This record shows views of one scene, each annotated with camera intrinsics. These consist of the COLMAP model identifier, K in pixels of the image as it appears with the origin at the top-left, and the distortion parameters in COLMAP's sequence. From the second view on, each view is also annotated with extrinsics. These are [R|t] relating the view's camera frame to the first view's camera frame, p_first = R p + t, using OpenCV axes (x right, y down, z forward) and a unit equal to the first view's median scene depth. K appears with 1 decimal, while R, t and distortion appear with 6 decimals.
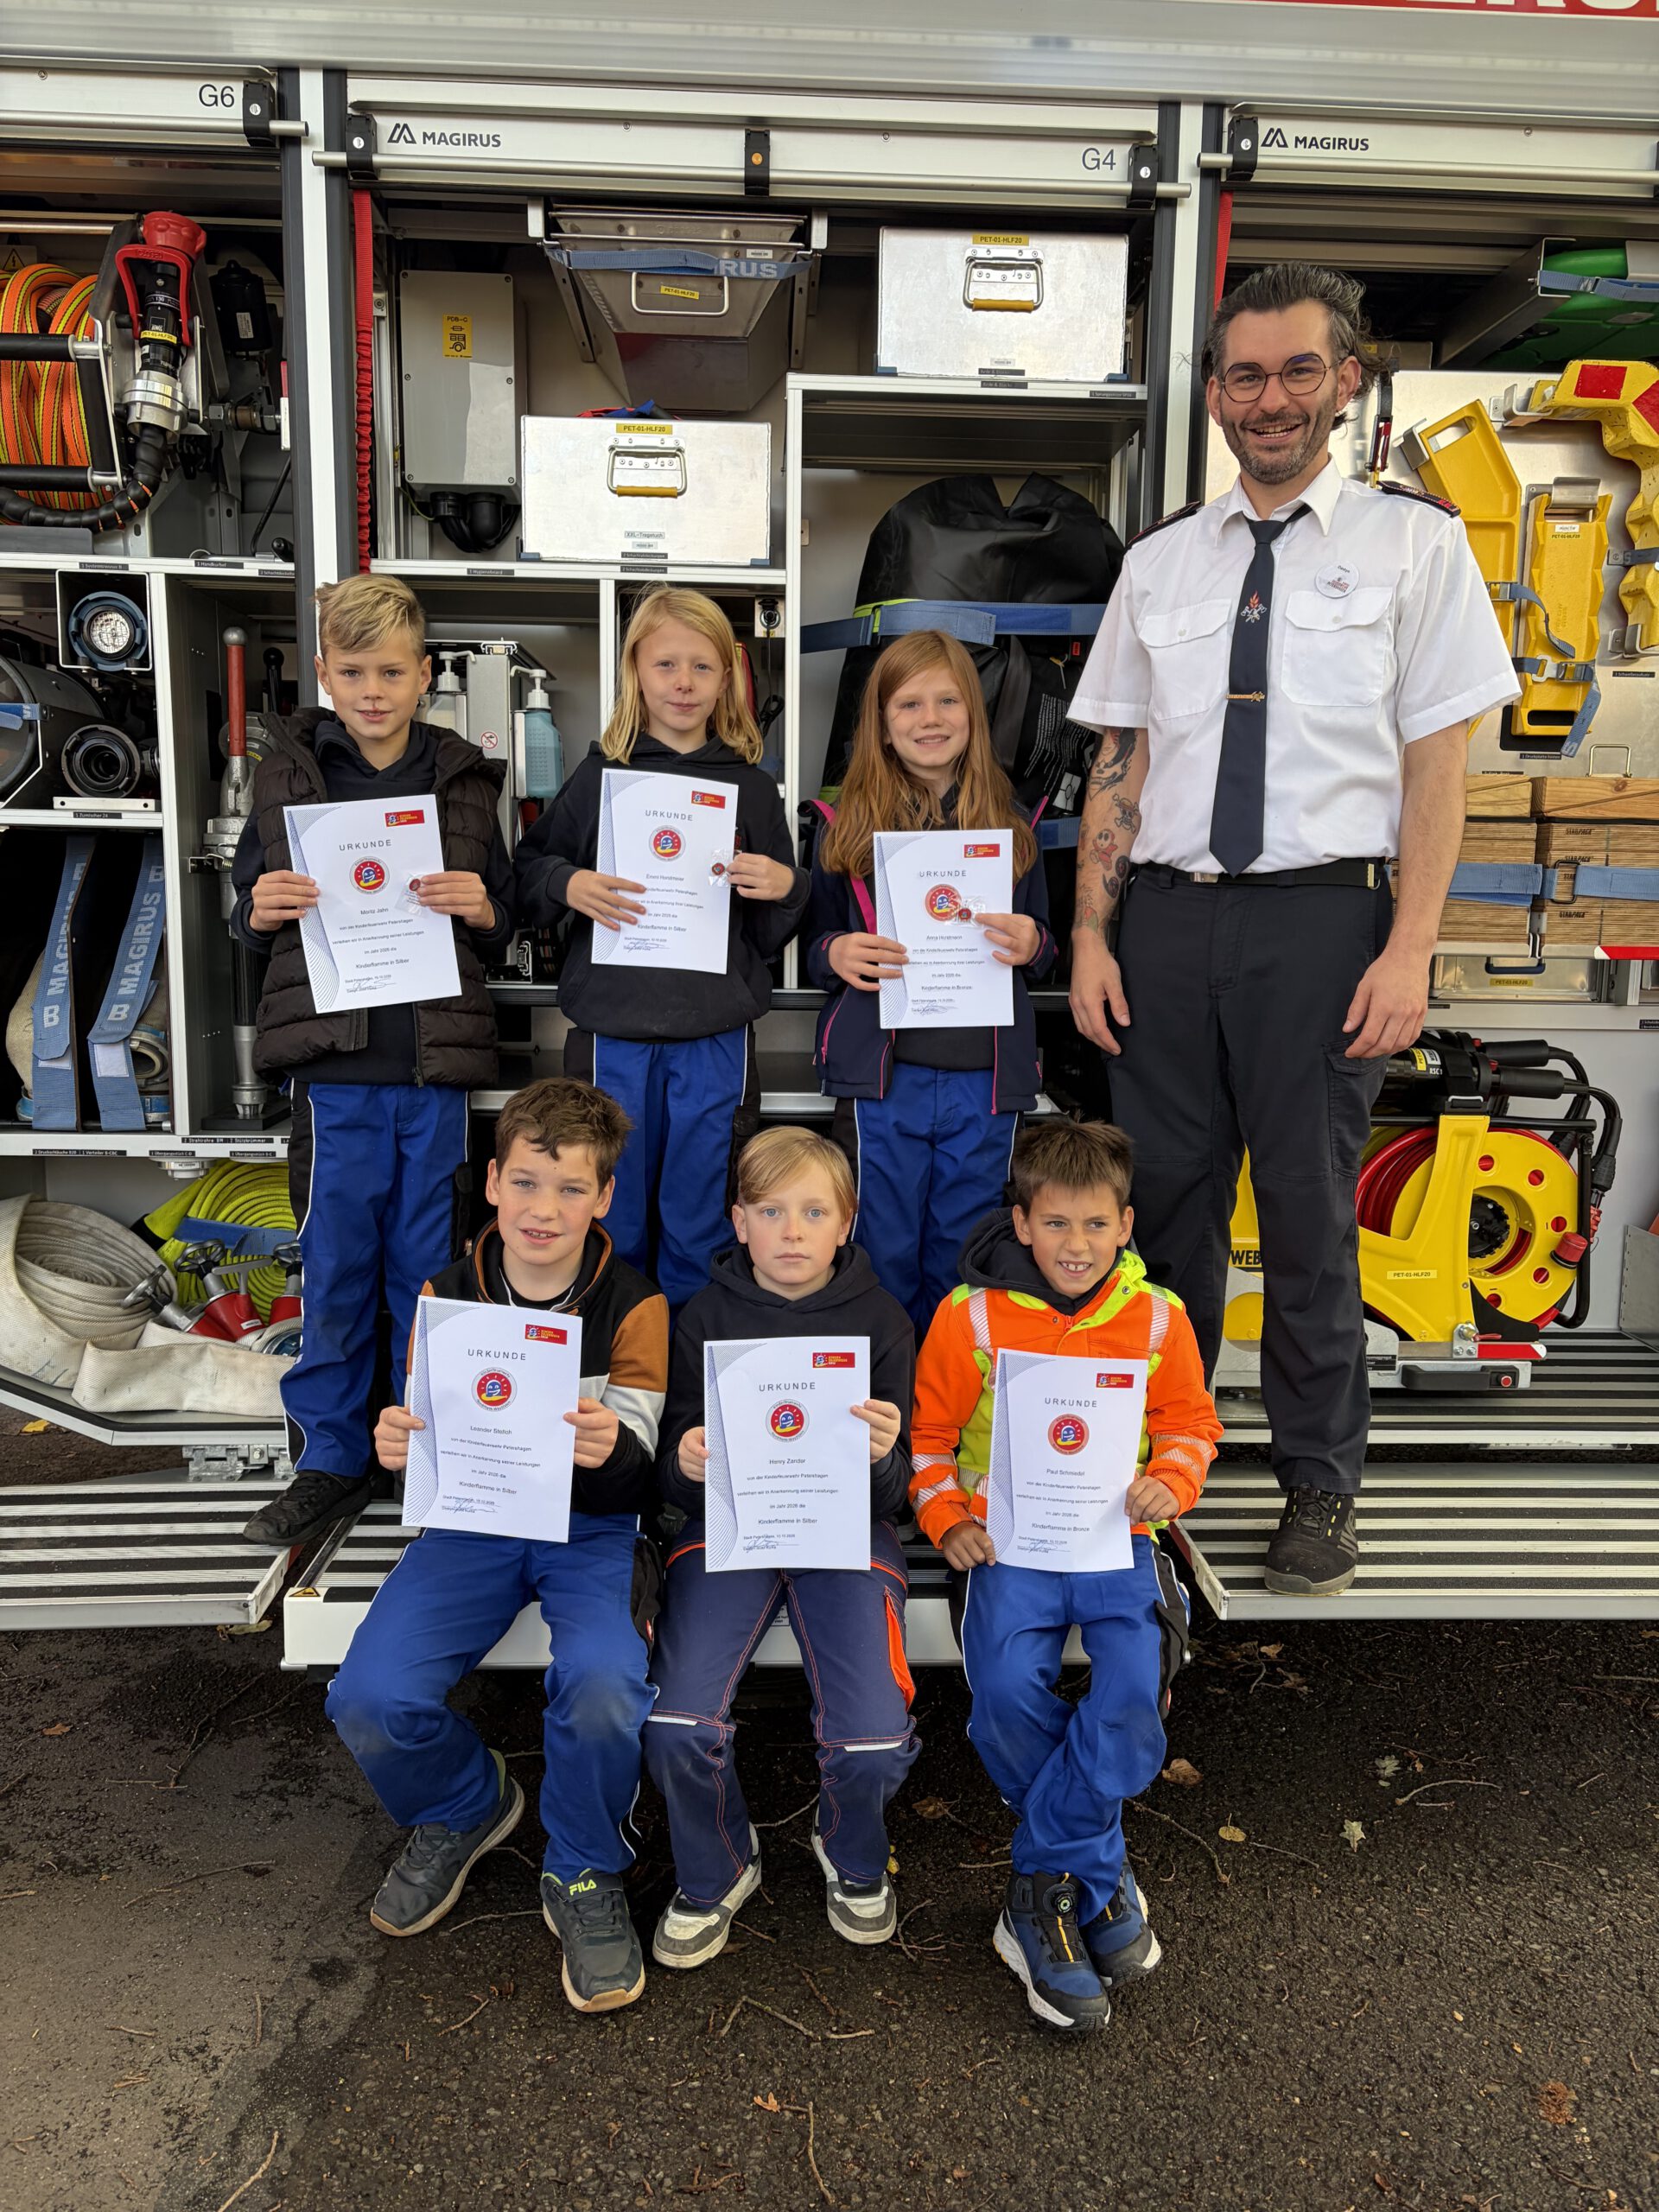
lens RADIAL K [[1673.6, 0, 842.4], [0, 1673.6, 1117.9], [0, 0, 1]] dist [0.043500, -0.044137]
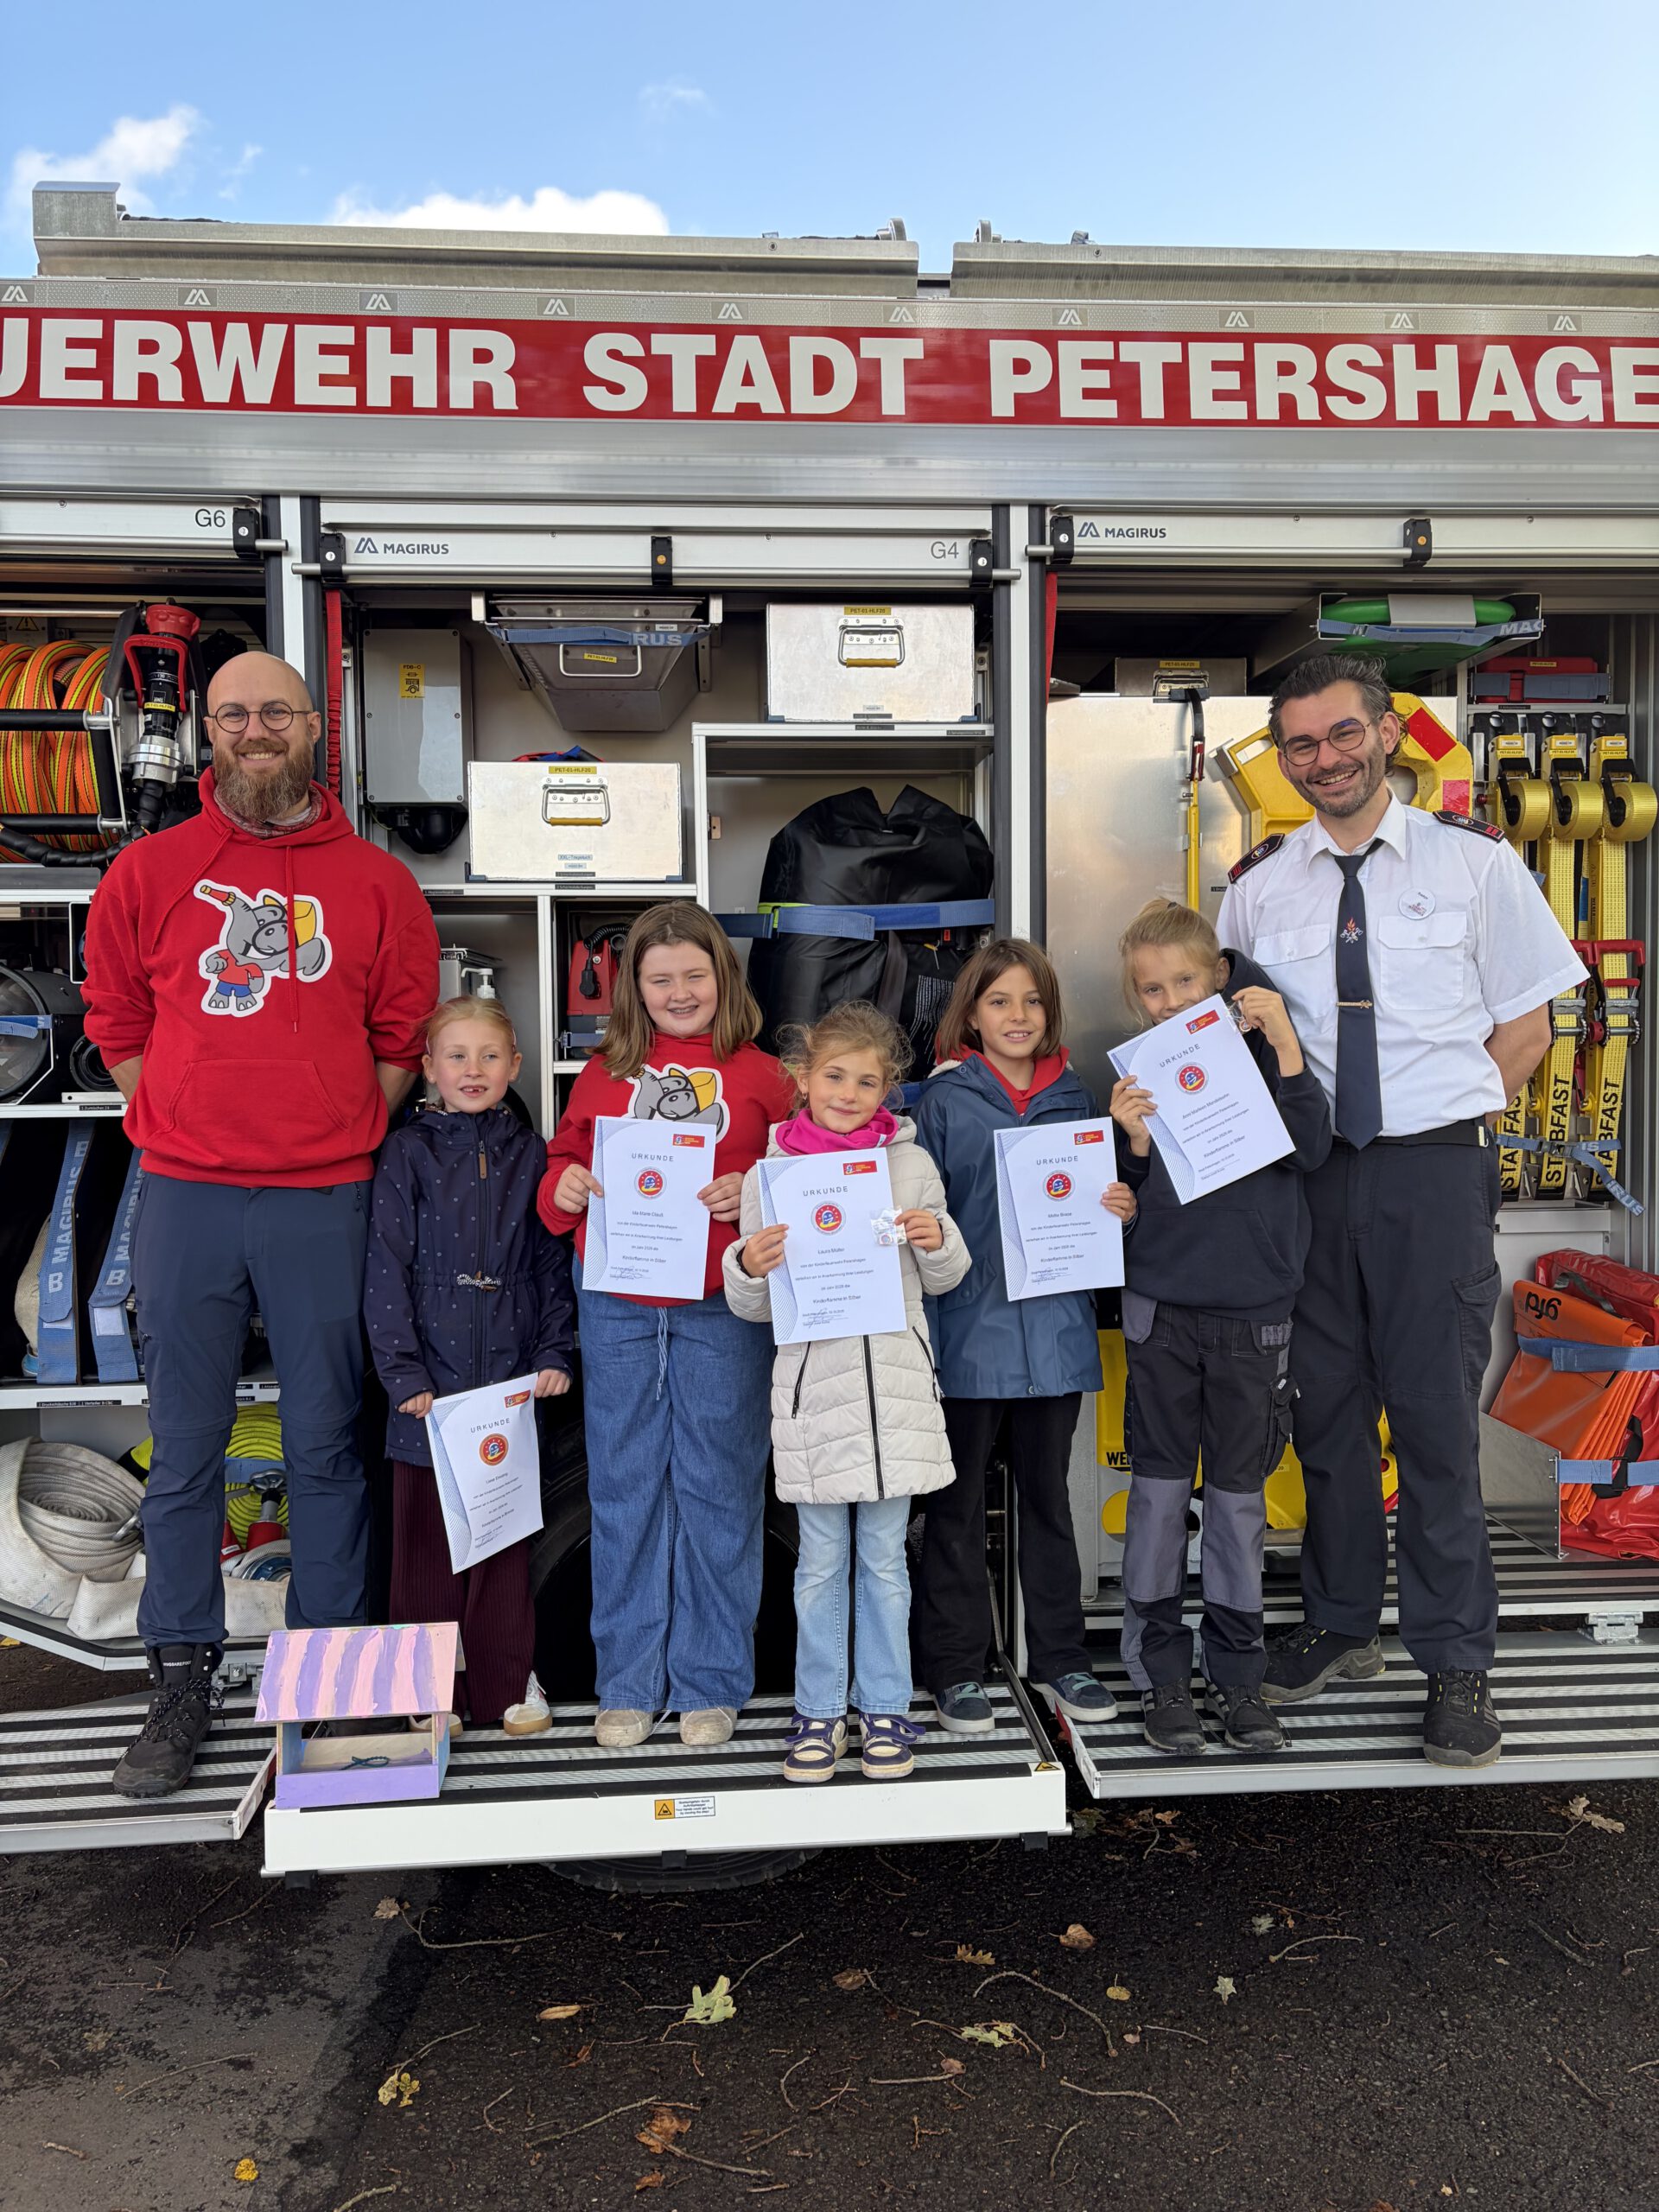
lens RADIAL K [[1673.6, 0, 839.2], [0, 1673.6, 1106.2], [0, 0, 1]] dist [0.043500, -0.044137]
pose [[0.999282, -0.028983, 0.024406, 0.034015], [0.031191, 0.994934, -0.095564, -0.055345], [-0.021512, 0.096257, 0.995124, -0.156447]]
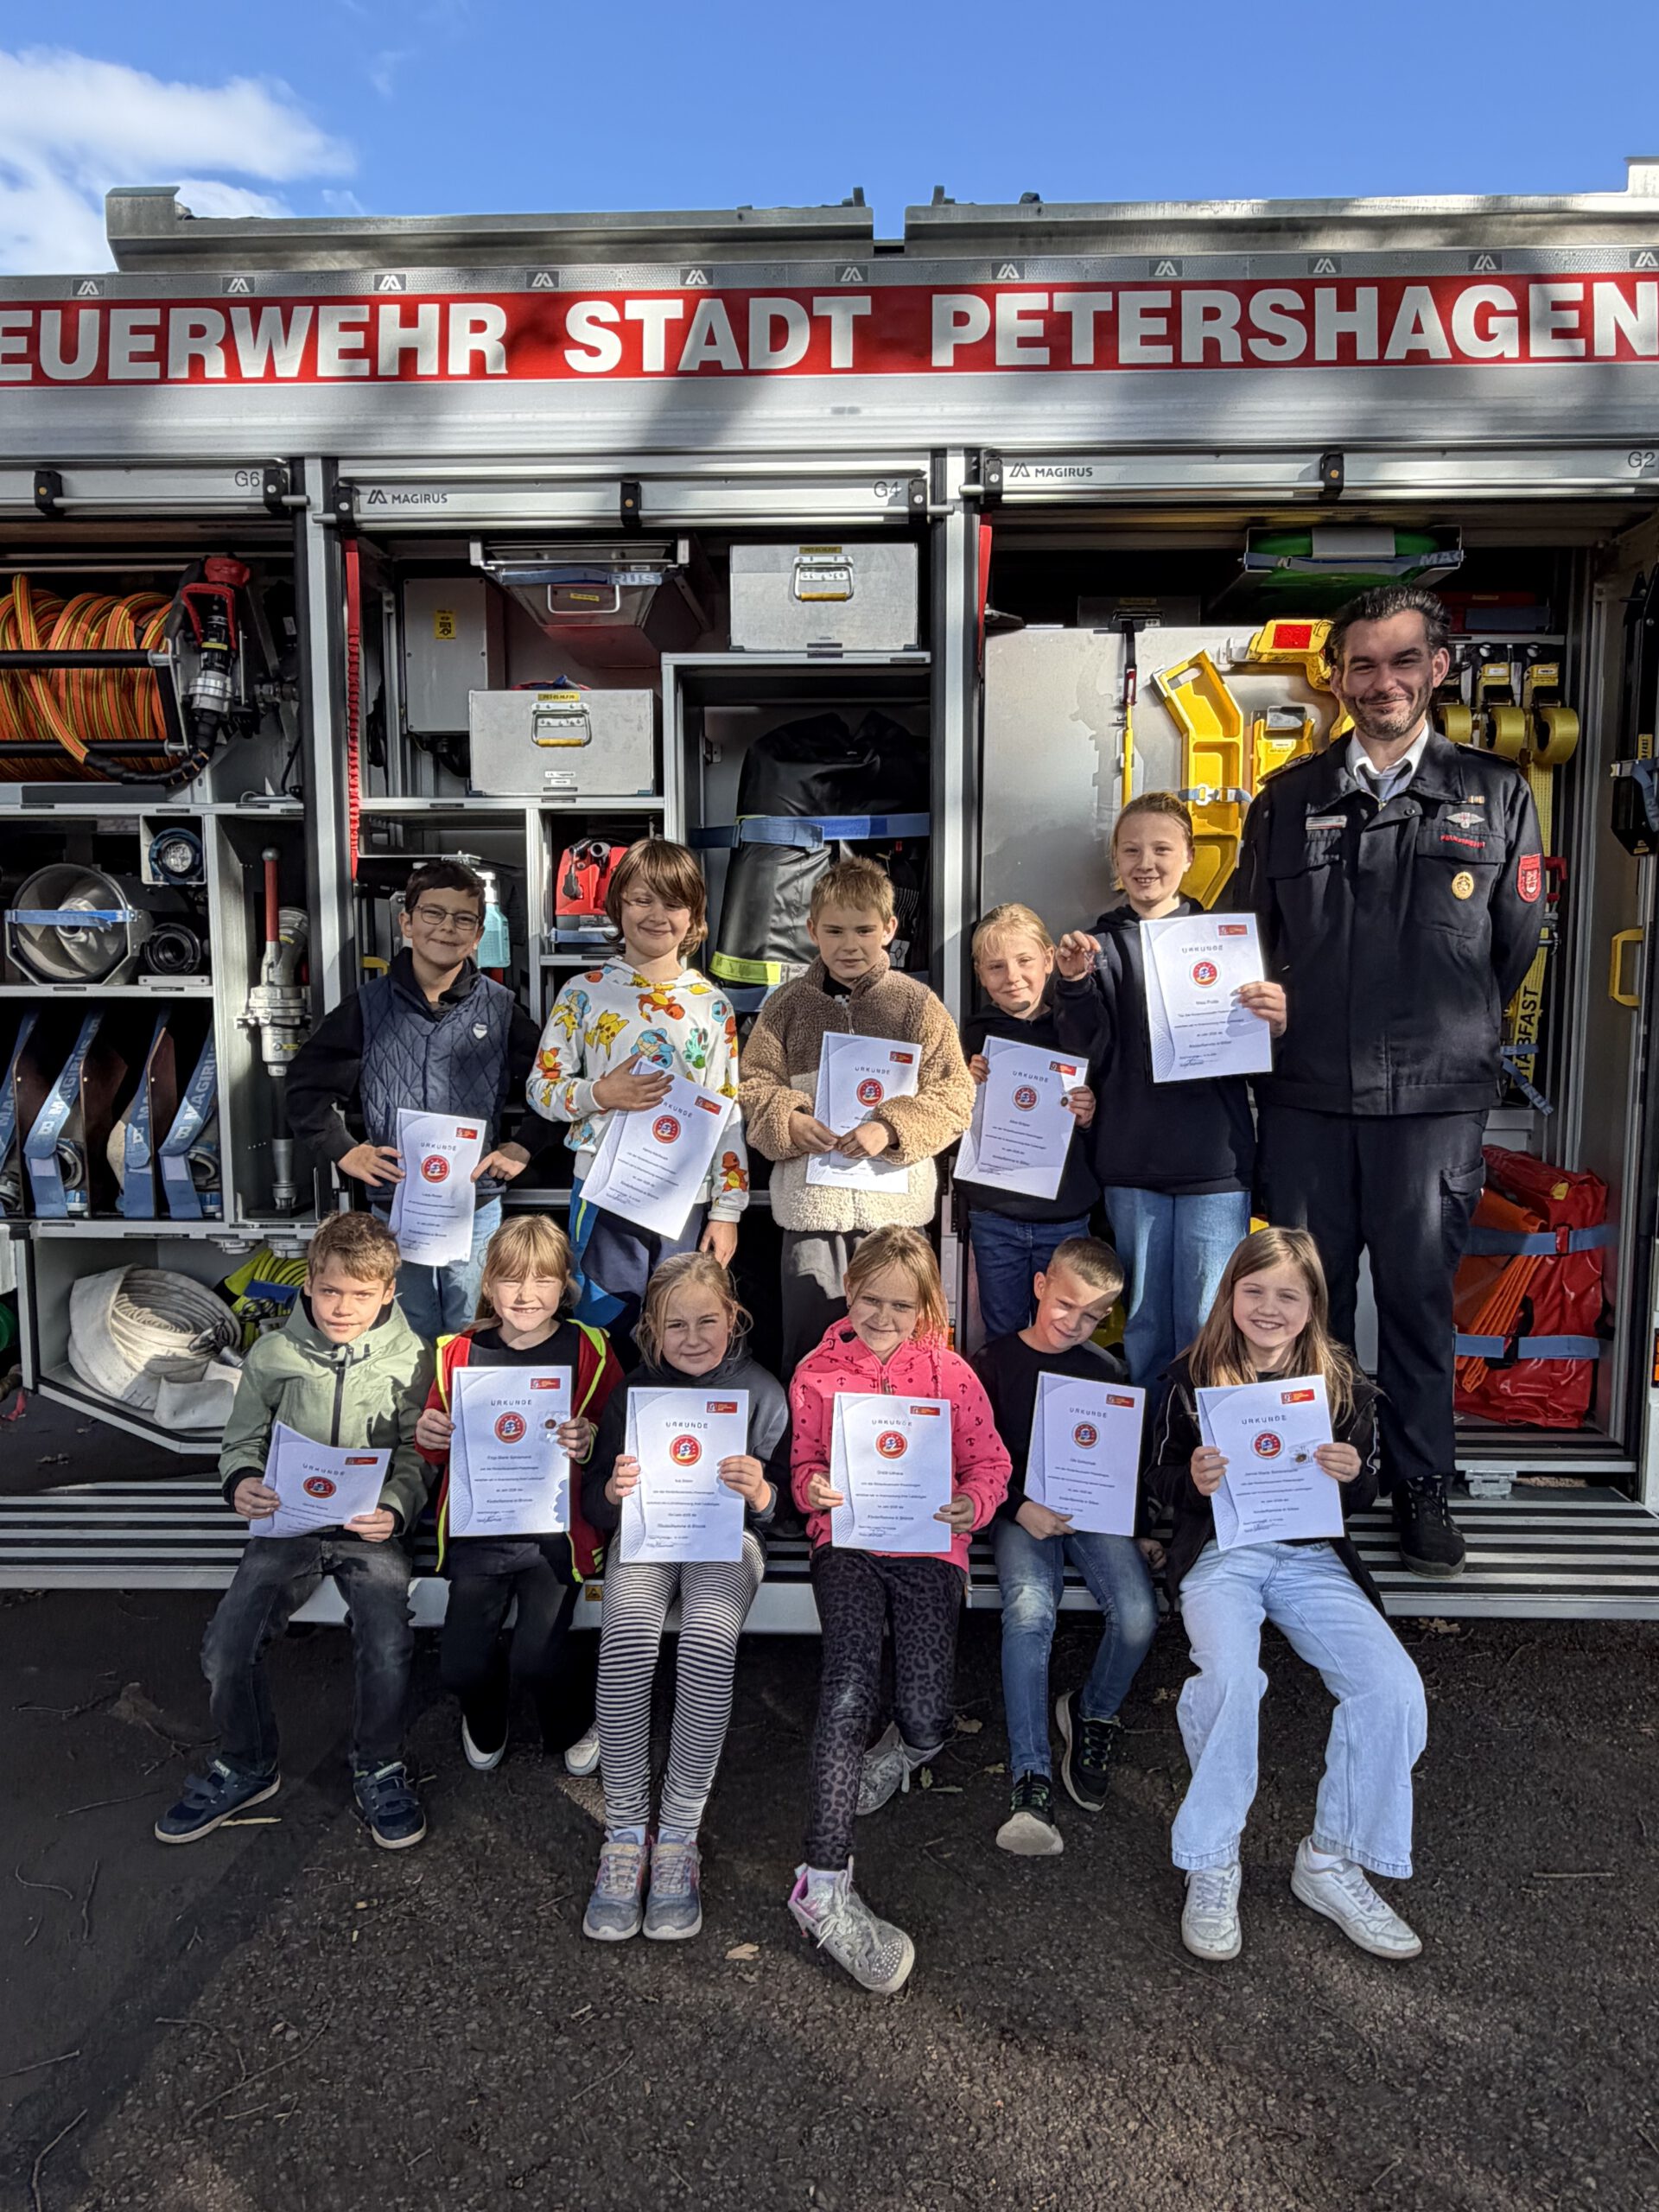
lens RADIAL K [[1451.4, 0, 840.5], [0, 1451.4, 1114.8], [0, 0, 1]] dist [-0.002318, -0.006190]
pose [[0.996203, -0.006891, -0.086791, 0.204743], [0.003642, 0.999289, -0.037533, -0.031646], [0.086988, 0.037074, 0.995519, -0.121474]]
